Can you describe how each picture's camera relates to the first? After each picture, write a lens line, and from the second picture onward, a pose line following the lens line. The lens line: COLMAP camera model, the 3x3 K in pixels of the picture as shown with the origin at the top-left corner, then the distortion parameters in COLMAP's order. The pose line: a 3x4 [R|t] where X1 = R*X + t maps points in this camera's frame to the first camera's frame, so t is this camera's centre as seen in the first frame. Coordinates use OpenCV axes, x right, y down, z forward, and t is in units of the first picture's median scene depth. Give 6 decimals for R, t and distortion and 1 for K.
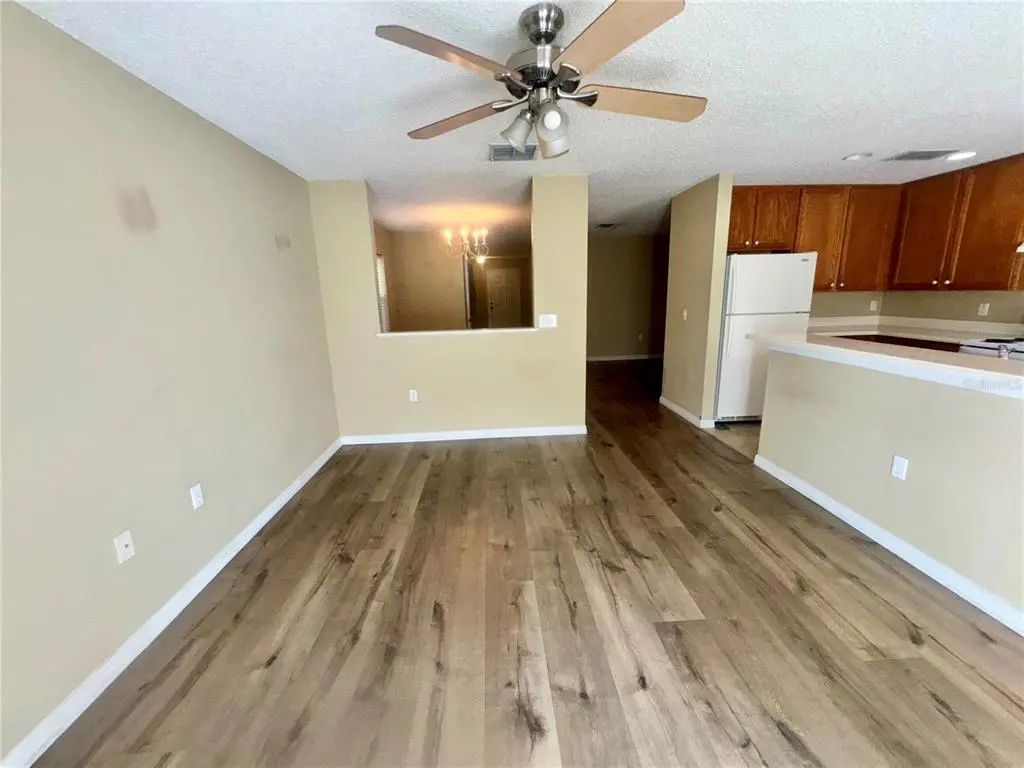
lens RADIAL K [[406.6, 0, 510.6], [0, 406.6, 383.5], [0, 0, 1]] dist [-0.000891, -0.000030]
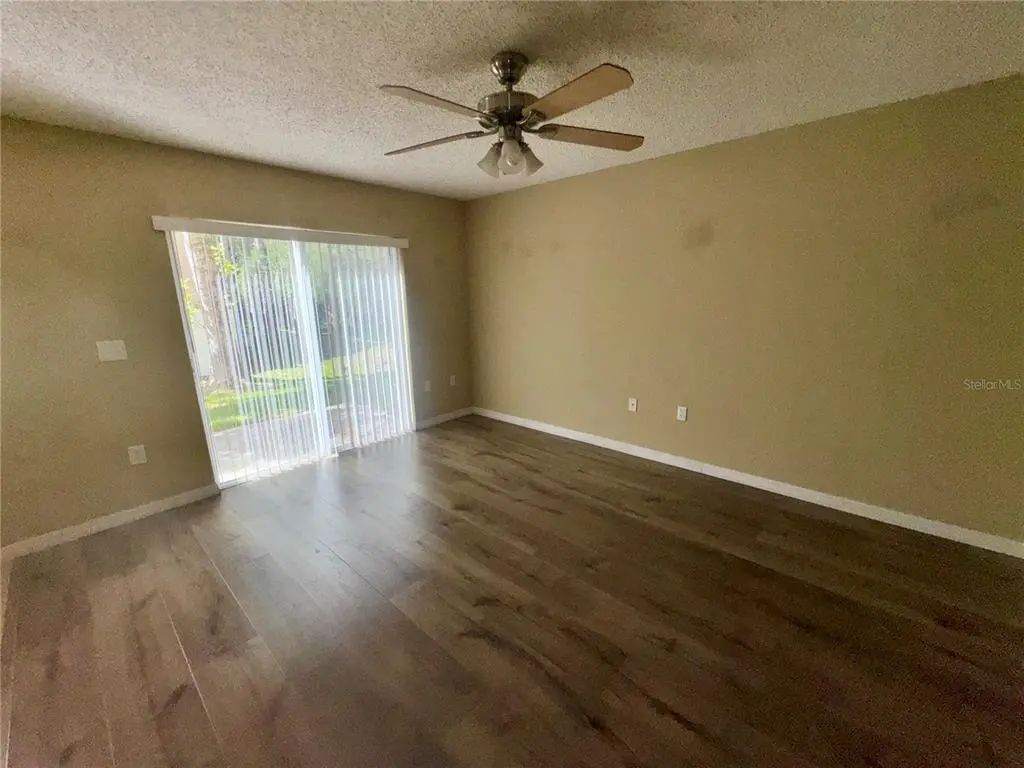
lens RADIAL K [[406.6, 0, 510.6], [0, 406.6, 383.5], [0, 0, 1]] dist [-0.000891, -0.000030]
pose [[-0.698325, 0.200977, -0.686986, 0.730241], [-0.120079, 0.913277, 0.389239, -0.350933], [0.705637, 0.354308, -0.613631, 1.401609]]
